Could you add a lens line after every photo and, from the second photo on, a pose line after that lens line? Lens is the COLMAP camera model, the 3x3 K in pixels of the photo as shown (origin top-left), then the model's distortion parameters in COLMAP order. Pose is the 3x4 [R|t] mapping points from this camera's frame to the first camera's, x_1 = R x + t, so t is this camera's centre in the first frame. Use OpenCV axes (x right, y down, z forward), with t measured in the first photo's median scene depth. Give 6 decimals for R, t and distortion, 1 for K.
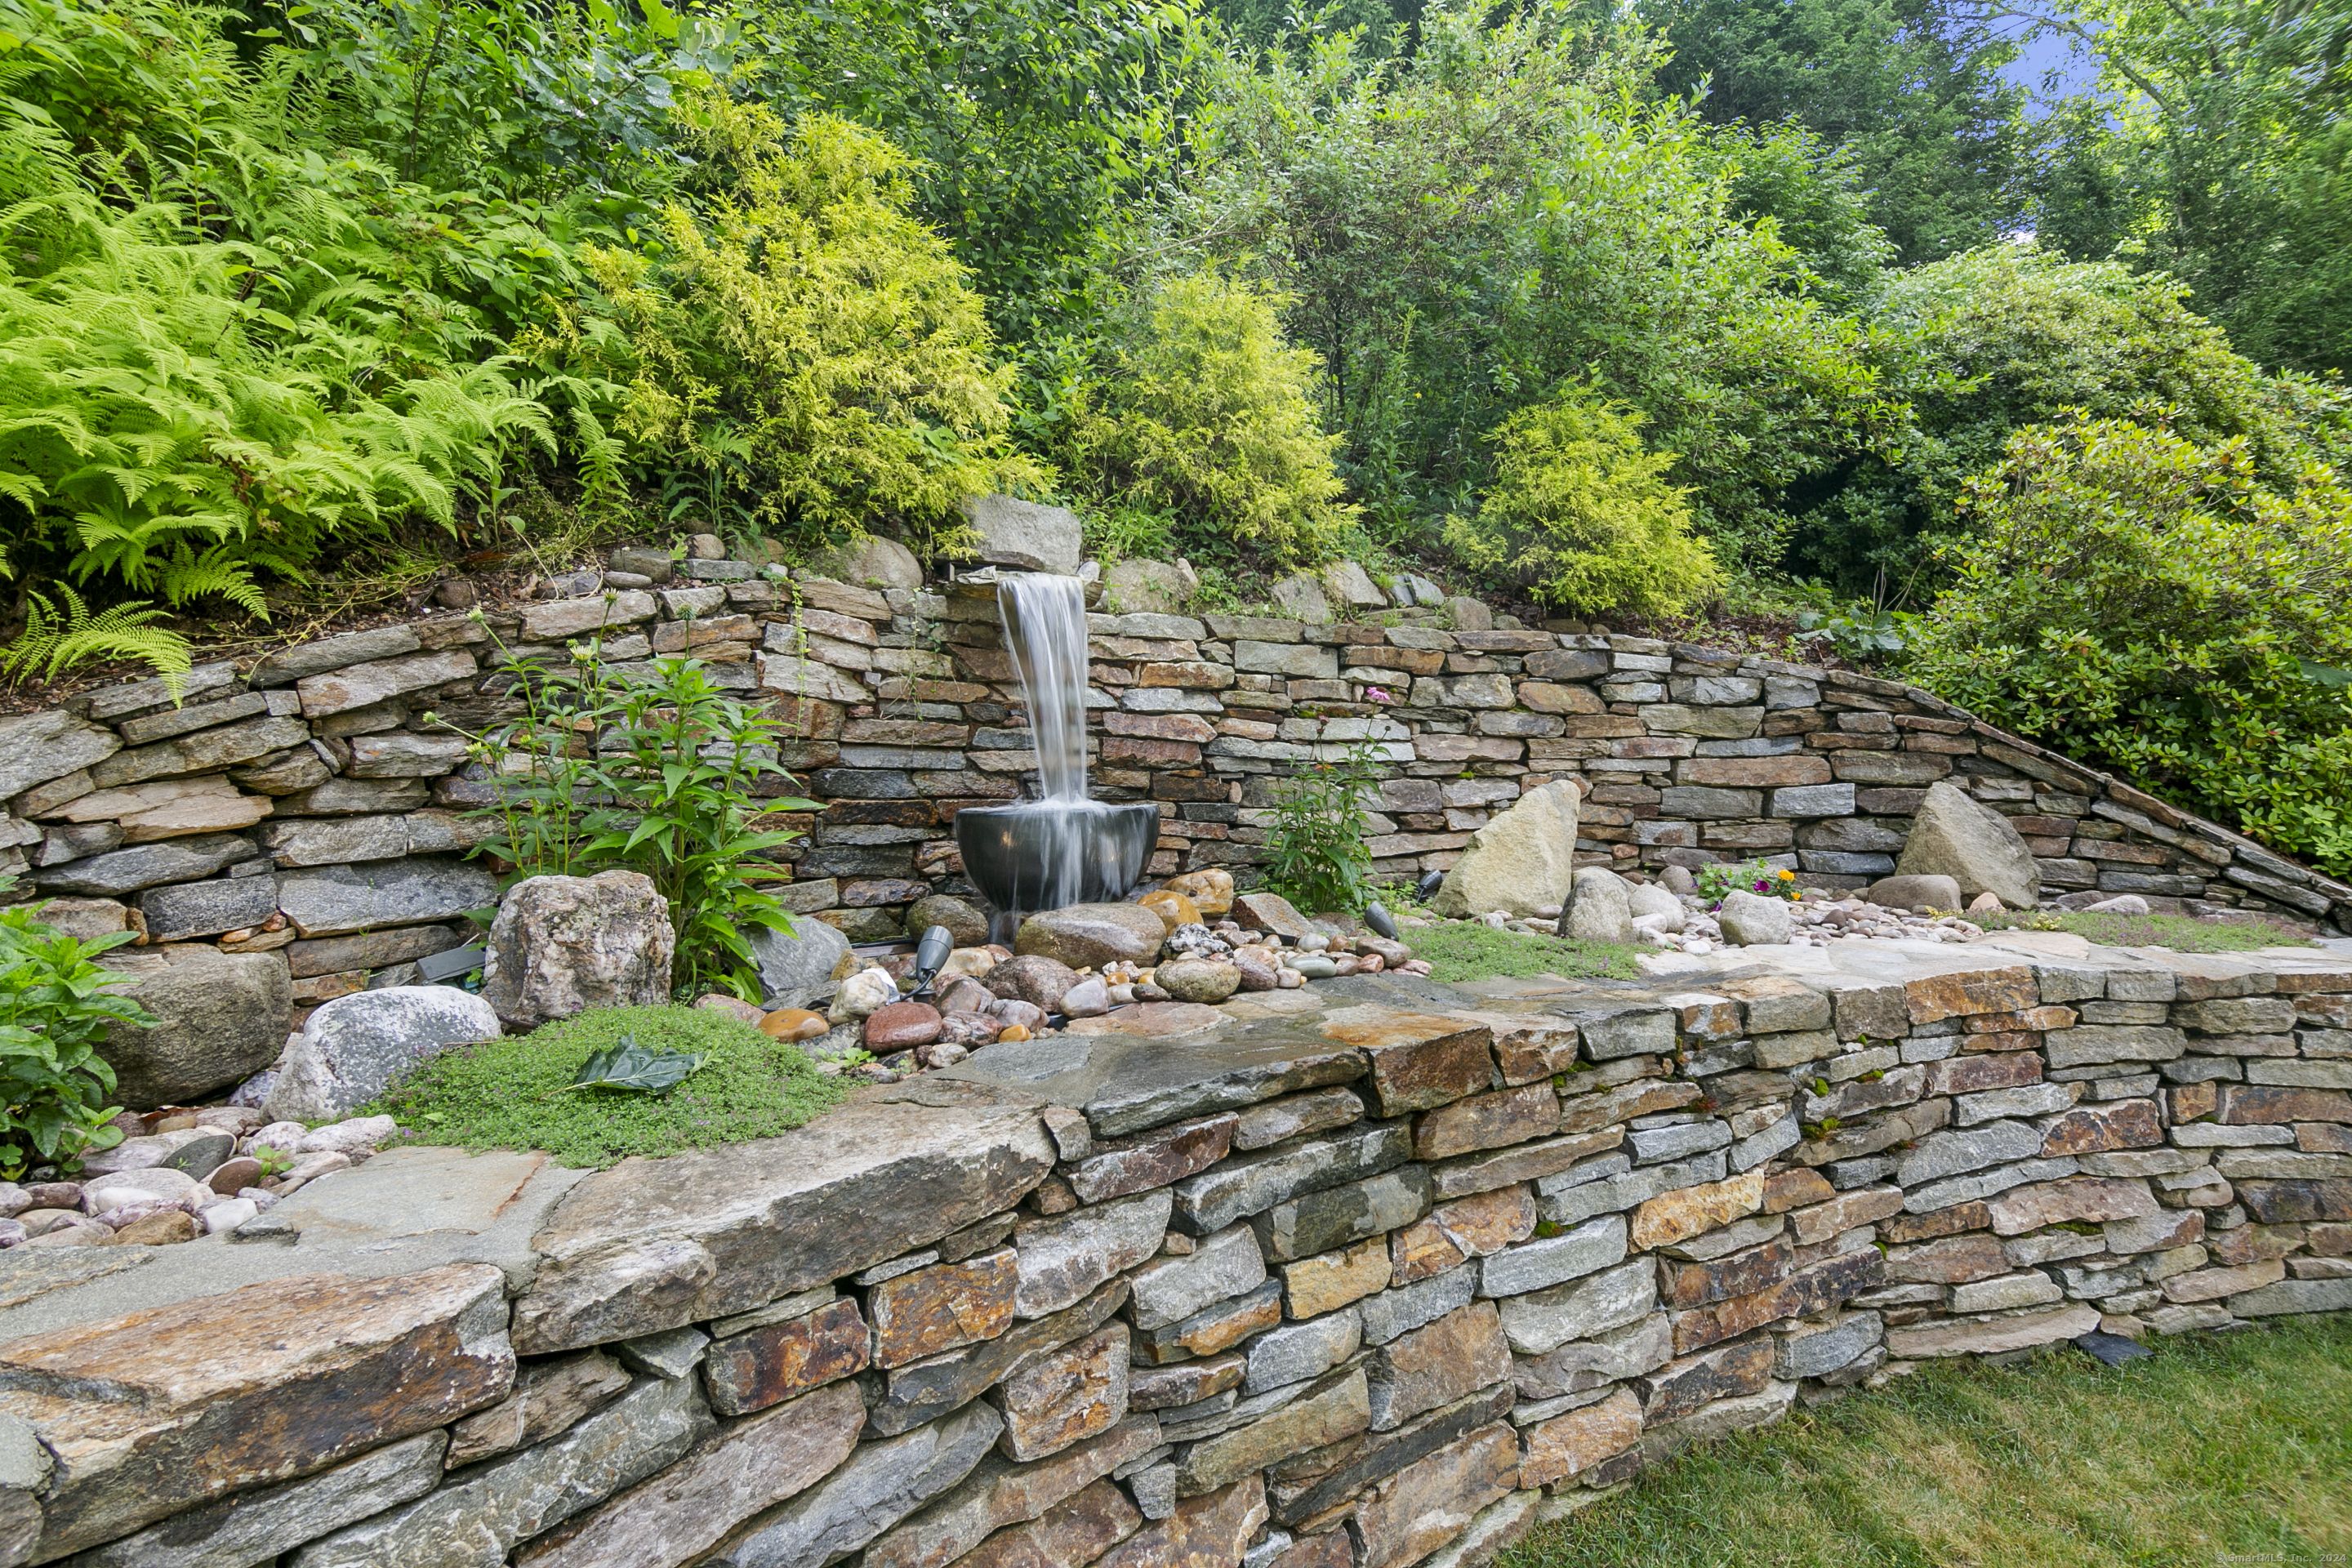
lens RADIAL K [[1036.7, 0, 1180.1], [0, 1036.7, 773.0], [0, 0, 1]] dist [-0.009582, -0.001691]
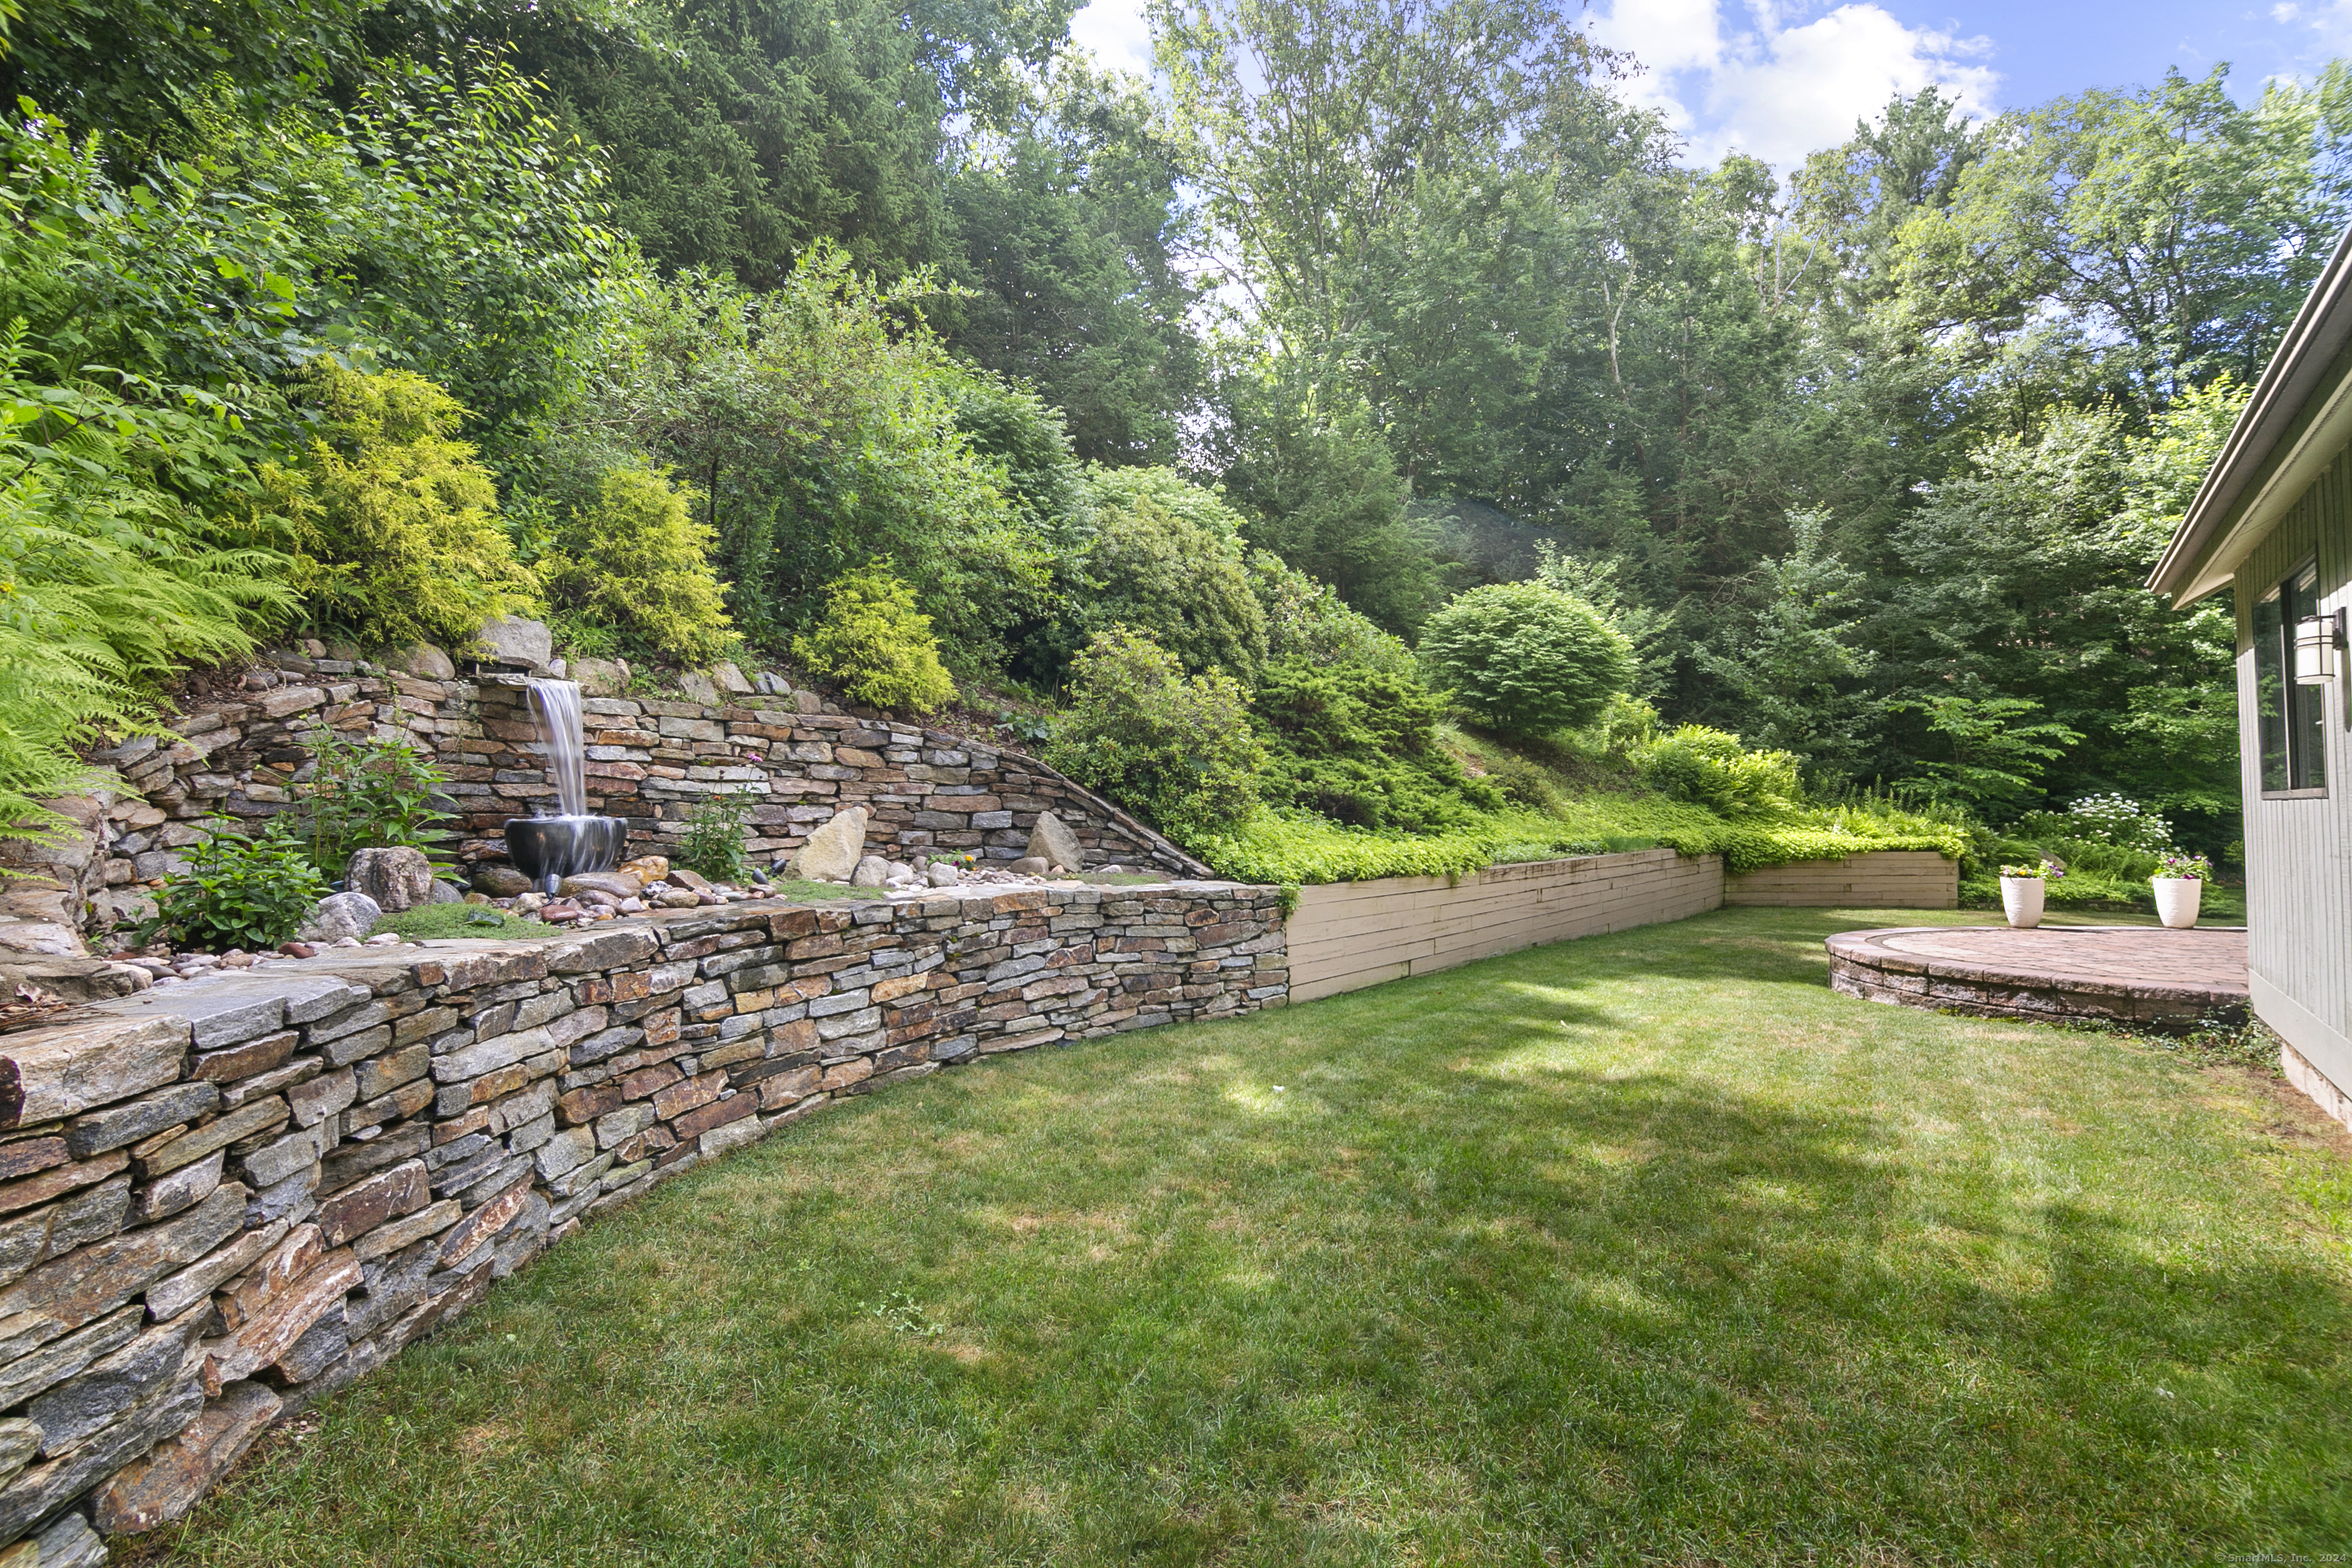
lens RADIAL K [[1036.7, 0, 1169.3], [0, 1036.7, 764.6], [0, 0, 1]] dist [-0.009582, -0.001691]
pose [[0.810991, 0.040013, 0.583689, -0.327506], [-0.024834, 0.999114, -0.033985, -0.025371], [-0.584531, 0.013066, 0.811266, -1.041927]]
